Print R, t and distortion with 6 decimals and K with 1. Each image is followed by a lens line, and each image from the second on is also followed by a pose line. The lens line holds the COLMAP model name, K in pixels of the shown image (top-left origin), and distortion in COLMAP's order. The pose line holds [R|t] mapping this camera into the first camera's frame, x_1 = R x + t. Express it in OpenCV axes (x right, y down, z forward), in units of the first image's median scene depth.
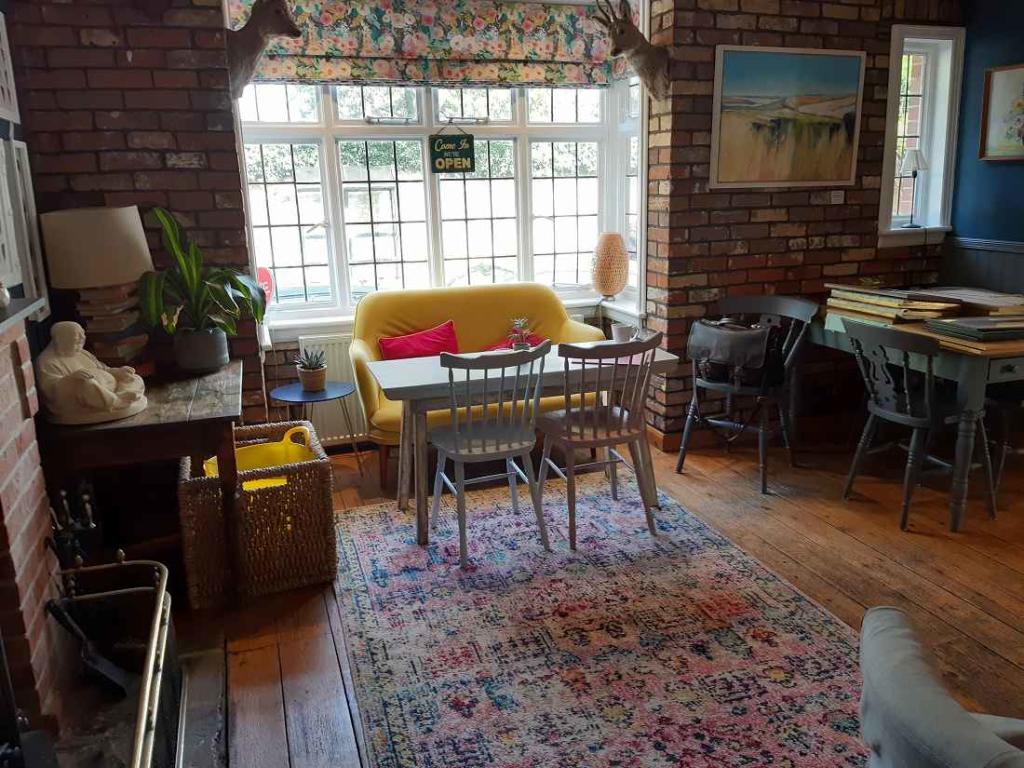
lens RADIAL K [[803.2, 0, 523.9], [0, 803.2, 383.6], [0, 0, 1]] dist [0.061872, -0.125014]
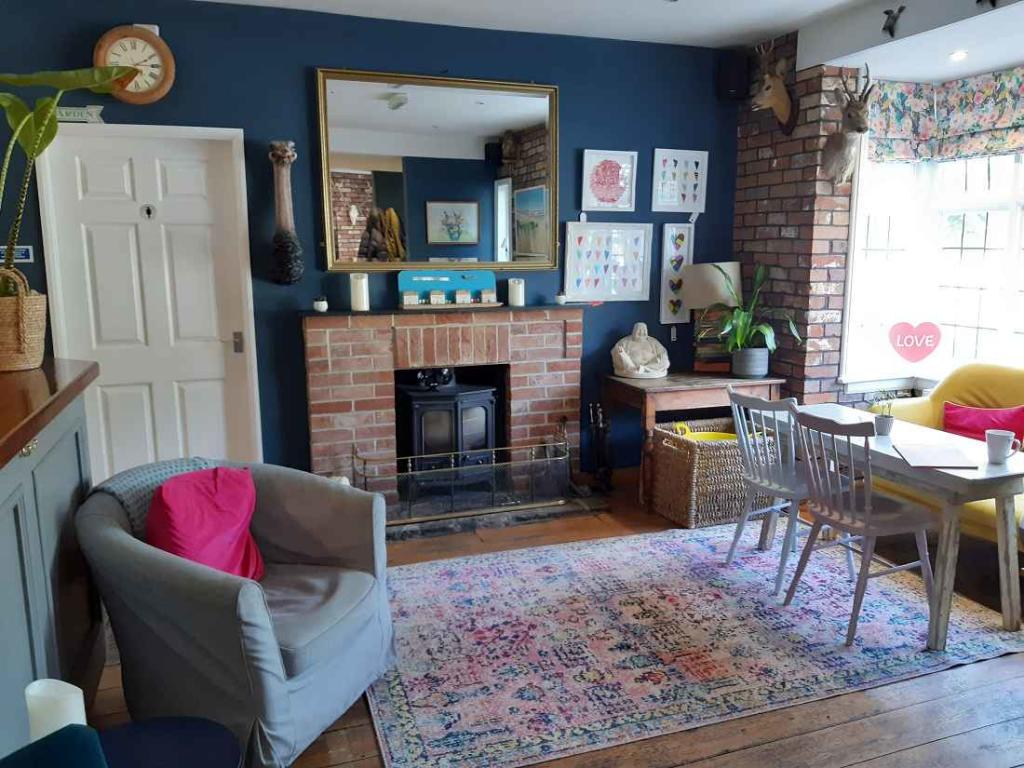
lens RADIAL K [[803.2, 0, 523.9], [0, 803.2, 383.6], [0, 0, 1]] dist [0.061872, -0.125014]
pose [[0.013123, 0.194938, -0.980728, 1.118856], [-0.239908, 0.952777, 0.186172, -0.196171], [0.970707, 0.232841, 0.059271, 0.591385]]
